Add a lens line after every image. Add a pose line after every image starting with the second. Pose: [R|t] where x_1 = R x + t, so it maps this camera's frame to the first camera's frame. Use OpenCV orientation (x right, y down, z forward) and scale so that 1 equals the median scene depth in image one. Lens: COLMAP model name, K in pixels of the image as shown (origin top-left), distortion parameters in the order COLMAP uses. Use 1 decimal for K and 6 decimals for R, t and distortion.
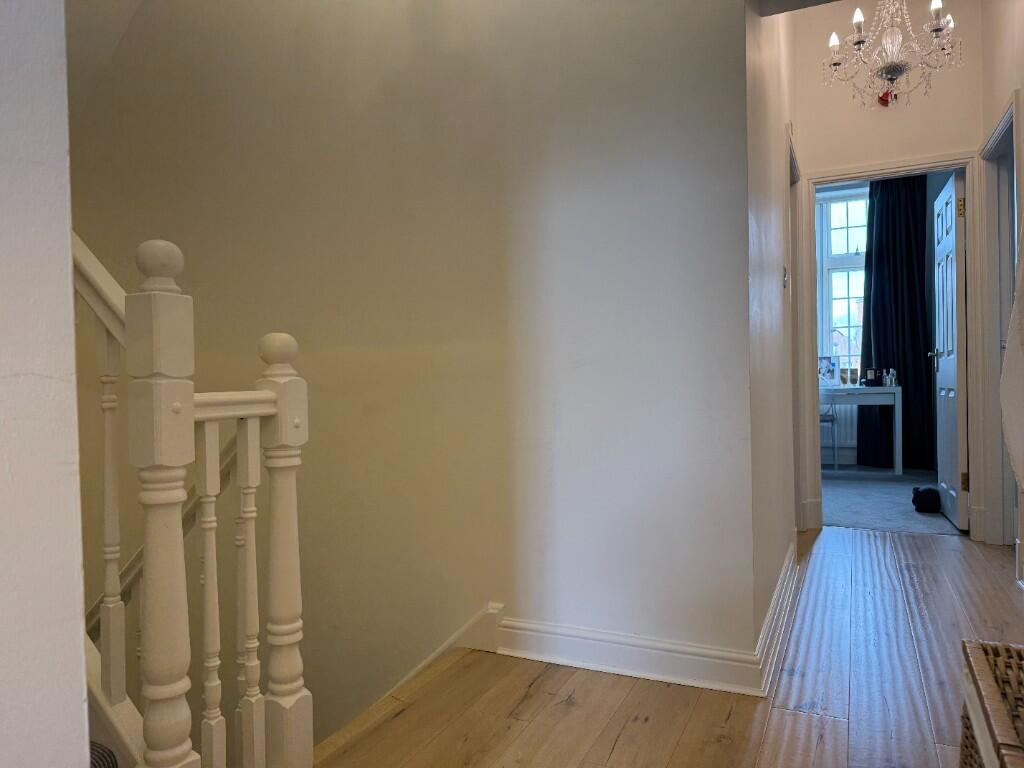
lens RADIAL K [[726.1, 0, 512.0], [0, 726.1, 384.0], [0, 0, 1]] dist [0.080306, -0.123208]
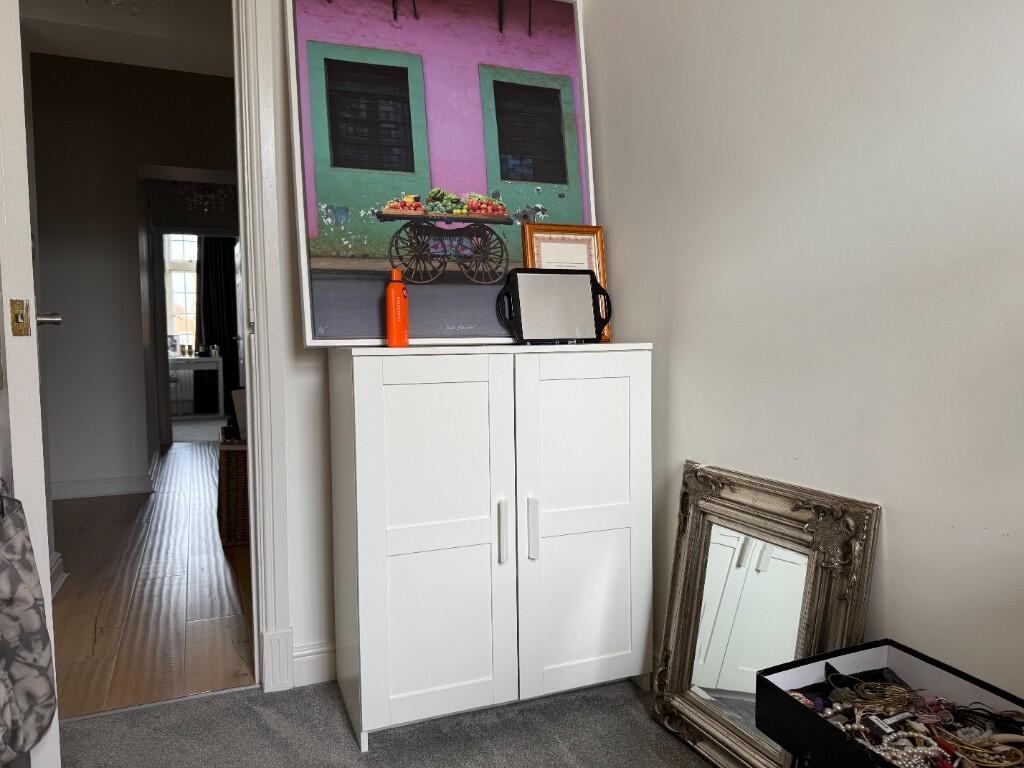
lens RADIAL K [[726.1, 0, 512.0], [0, 726.1, 384.0], [0, 0, 1]] dist [0.080306, -0.123208]
pose [[0.660086, -0.030716, 0.750562, -0.196722], [0.000914, 0.999196, 0.040087, -0.001100], [-0.751189, -0.025775, 0.659583, -0.416061]]
